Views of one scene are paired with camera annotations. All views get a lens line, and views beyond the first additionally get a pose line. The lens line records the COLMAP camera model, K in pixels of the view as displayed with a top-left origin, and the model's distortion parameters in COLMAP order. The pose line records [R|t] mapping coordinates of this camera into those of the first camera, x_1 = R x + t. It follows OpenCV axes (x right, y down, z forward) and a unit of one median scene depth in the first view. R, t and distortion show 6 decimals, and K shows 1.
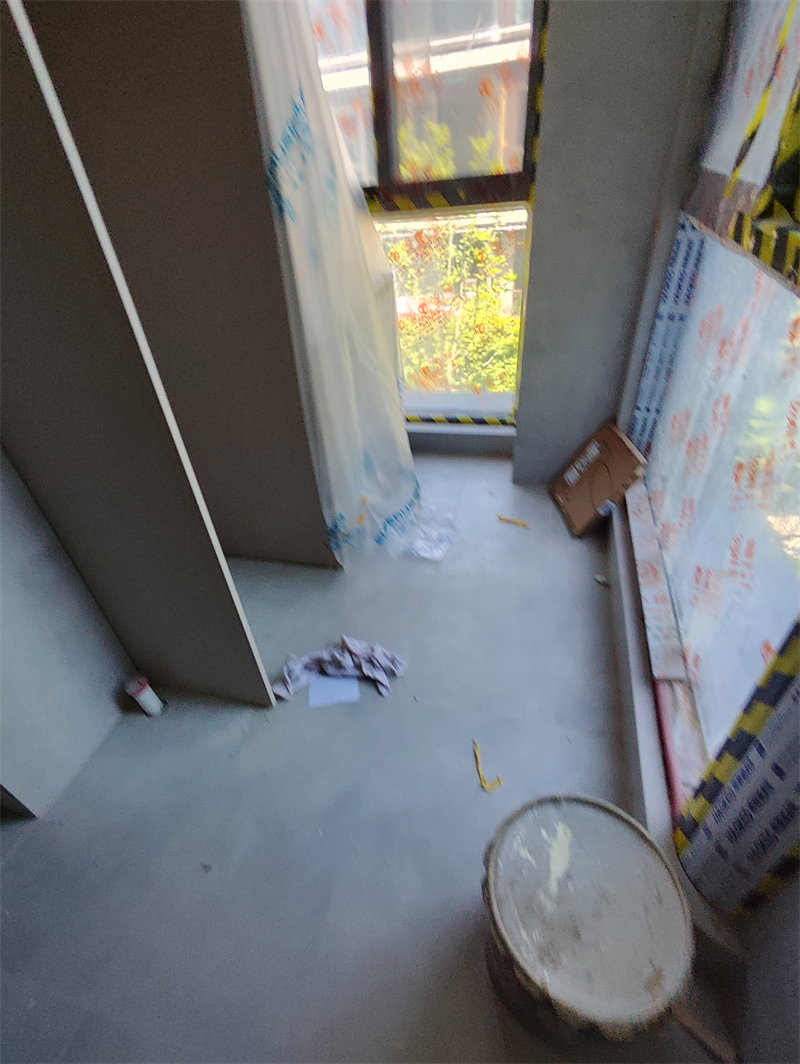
lens RADIAL K [[492.2, 0, 391.9], [0, 492.2, 541.0], [0, 0, 1]] dist [-0.001481, 0.004784]
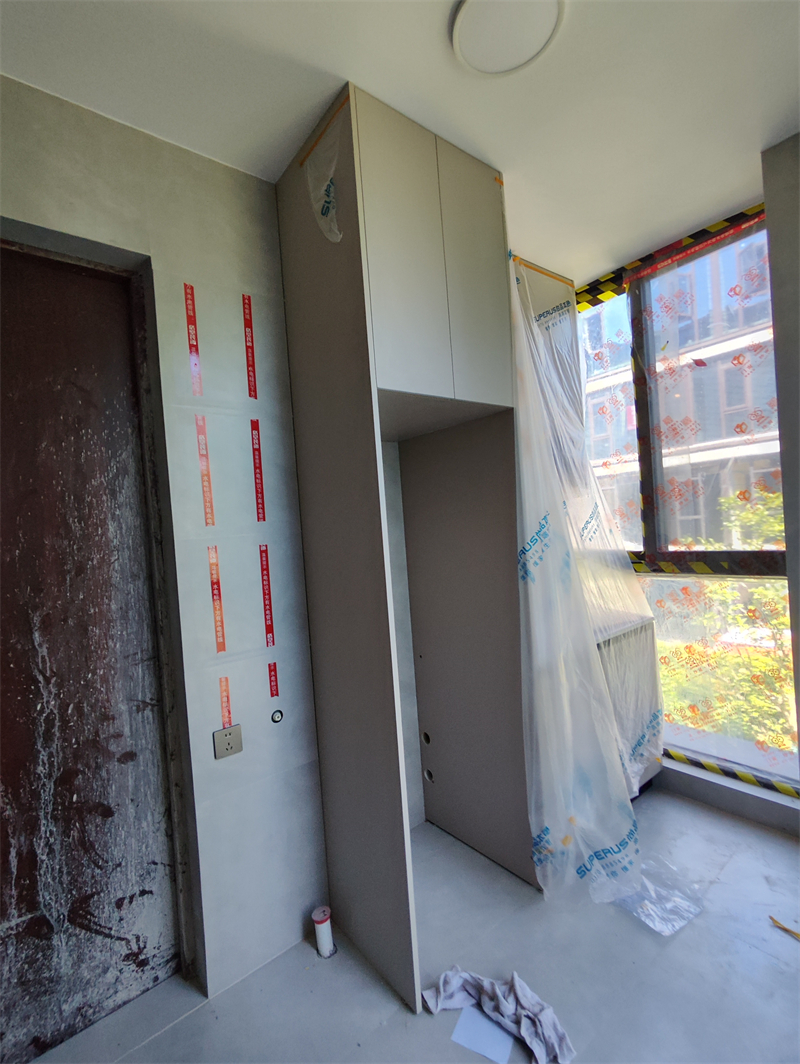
lens RADIAL K [[492.2, 0, 399.3], [0, 492.2, 543.0], [0, 0, 1]] dist [-0.001481, 0.004784]
pose [[0.812800, 0.048328, -0.580535, 0.205311], [-0.357954, 0.827656, -0.432267, 0.007788], [0.459592, 0.559152, 0.690018, -0.153047]]
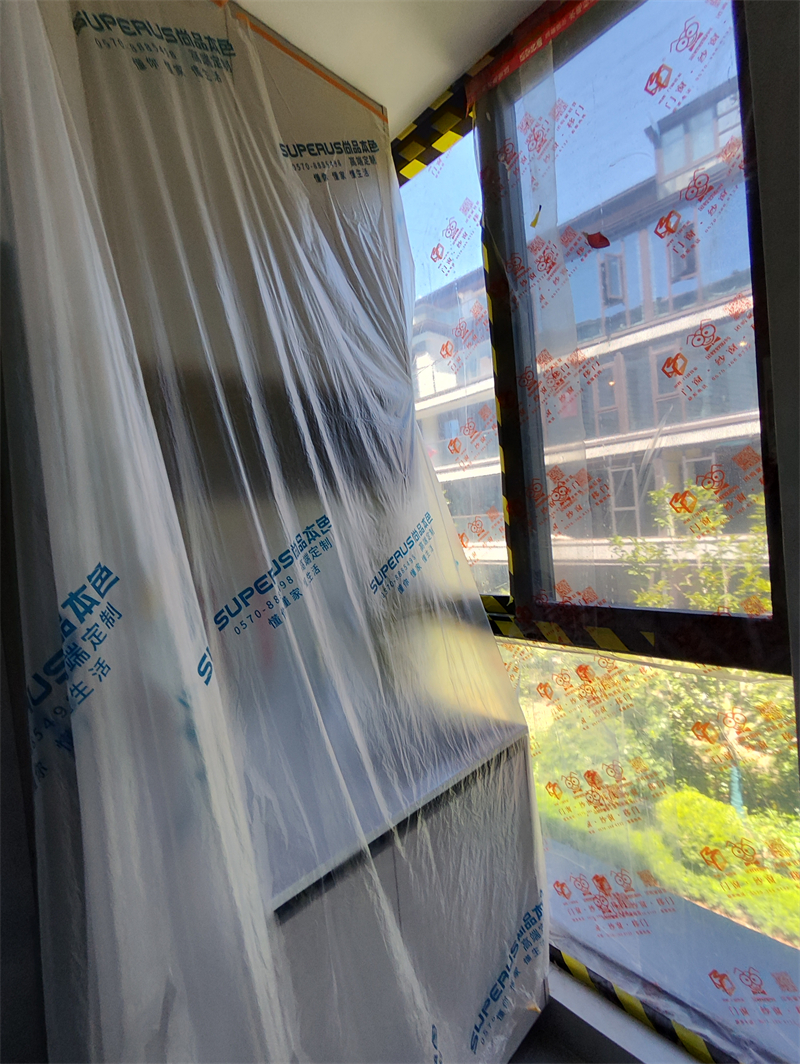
lens RADIAL K [[492.2, 0, 399.7], [0, 492.2, 533.0], [0, 0, 1]] dist [-0.001481, 0.004784]
pose [[0.866269, 0.036294, -0.498258, 0.187558], [-0.302244, 0.832198, -0.464861, -0.490123], [0.397777, 0.553290, 0.731877, 0.437848]]
